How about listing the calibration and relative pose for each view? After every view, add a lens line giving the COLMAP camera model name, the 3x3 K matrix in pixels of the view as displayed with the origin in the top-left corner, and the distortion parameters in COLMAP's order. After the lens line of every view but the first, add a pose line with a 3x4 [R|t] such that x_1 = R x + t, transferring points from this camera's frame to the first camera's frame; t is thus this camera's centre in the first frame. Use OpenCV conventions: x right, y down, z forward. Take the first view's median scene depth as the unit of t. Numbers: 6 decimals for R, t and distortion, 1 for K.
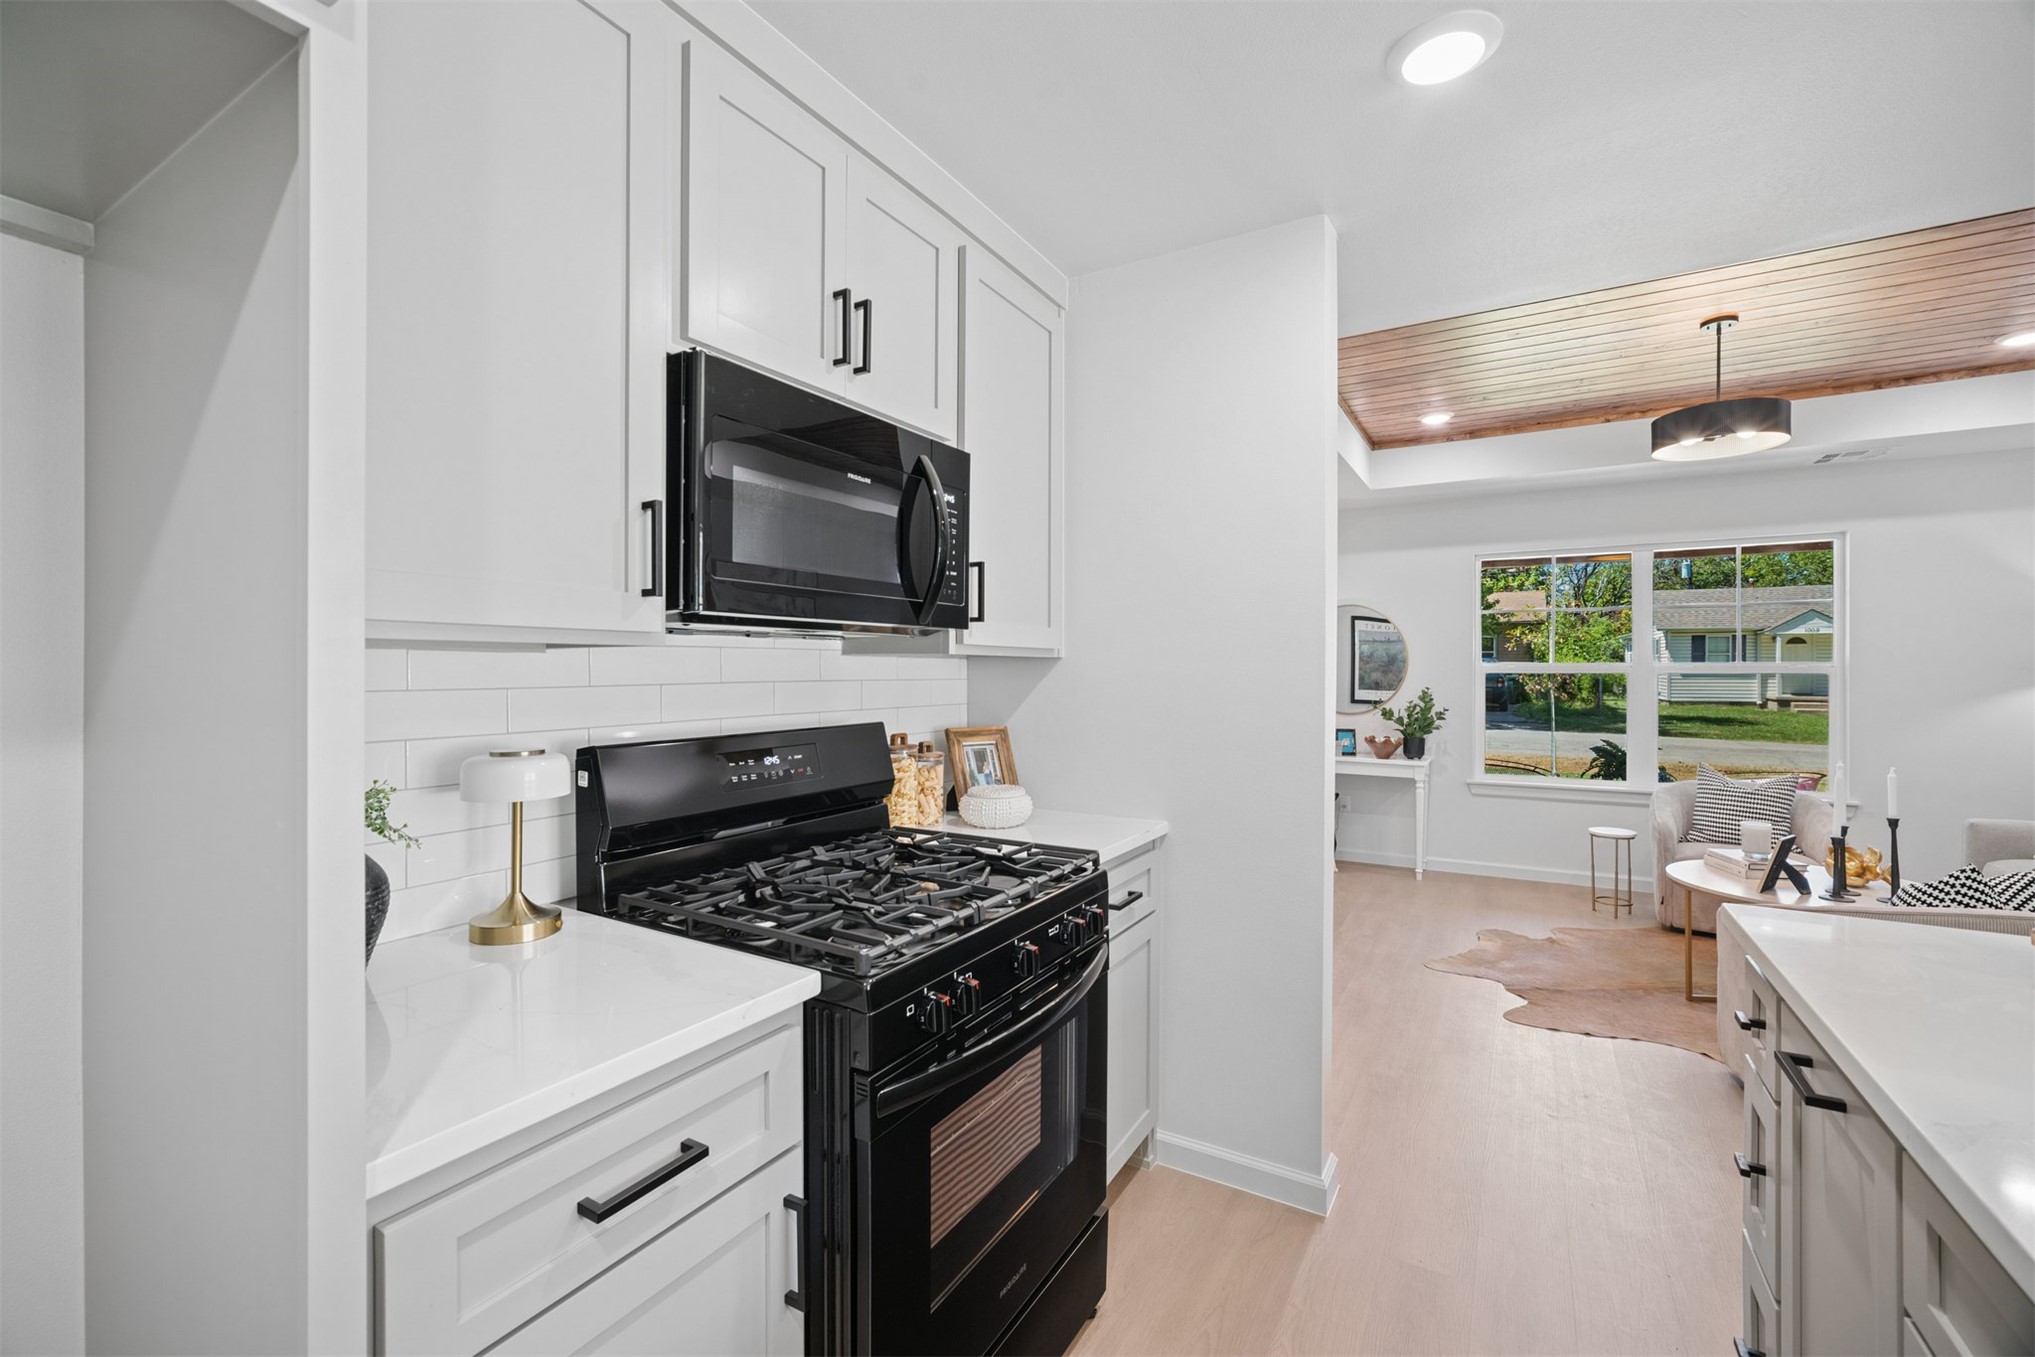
lens RADIAL K [[855.1, 0, 1024.2], [0, 855.1, 671.5], [0, 0, 1]] dist [0.000592, 0.000047]
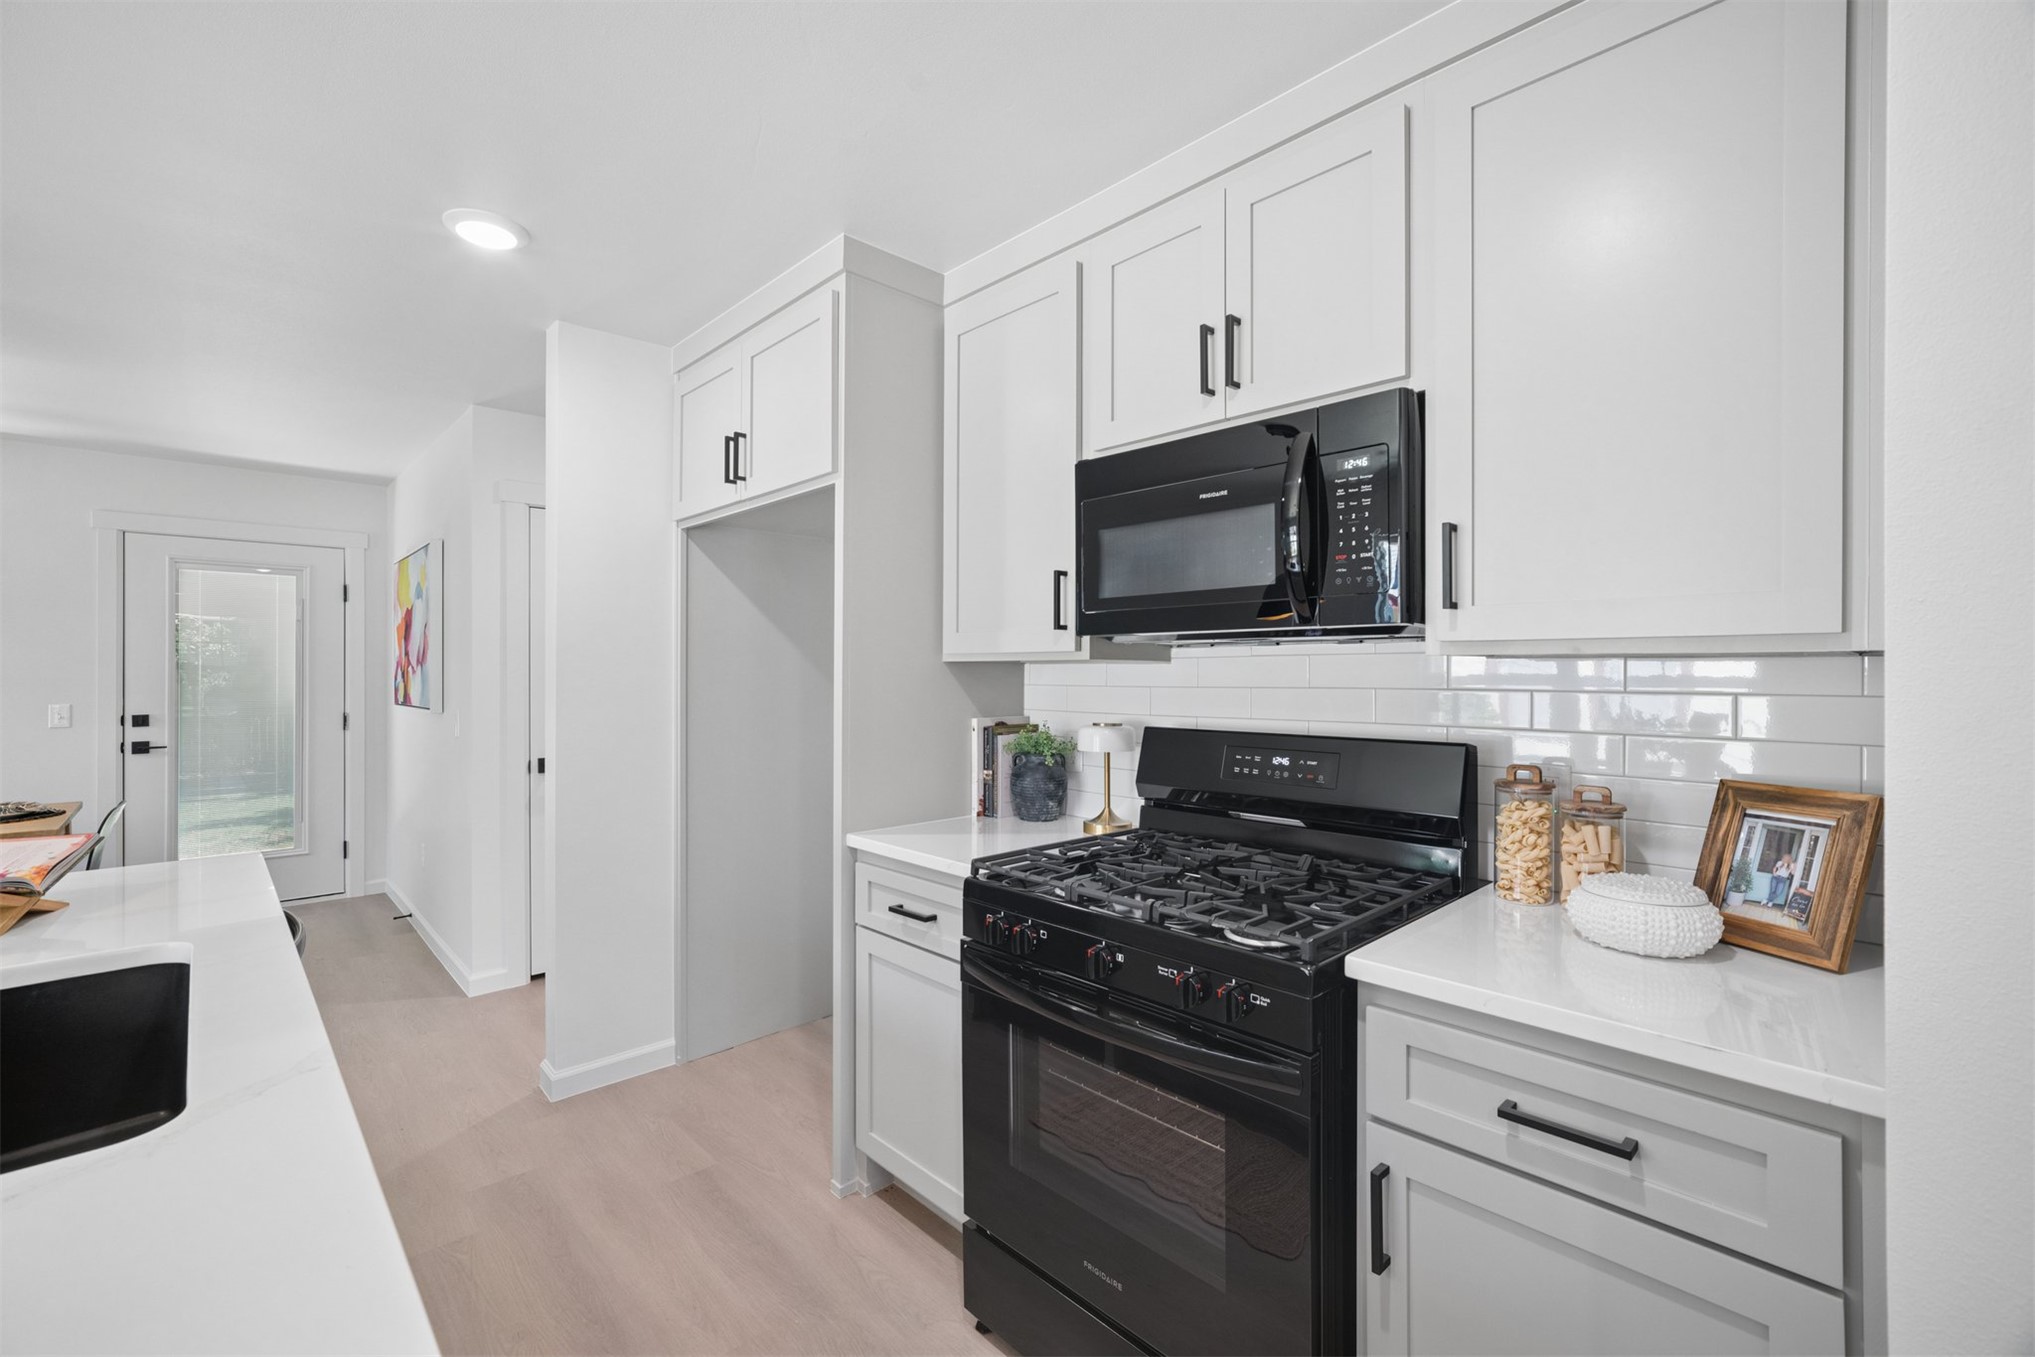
lens RADIAL K [[855.1, 0, 1024.2], [0, 855.1, 671.5], [0, 0, 1]] dist [0.000592, 0.000047]
pose [[-0.268045, -0.001631, -0.963405, 0.841873], [-0.001418, 0.999998, -0.001298, -0.006131], [0.963405, 0.001018, -0.268046, 1.006979]]
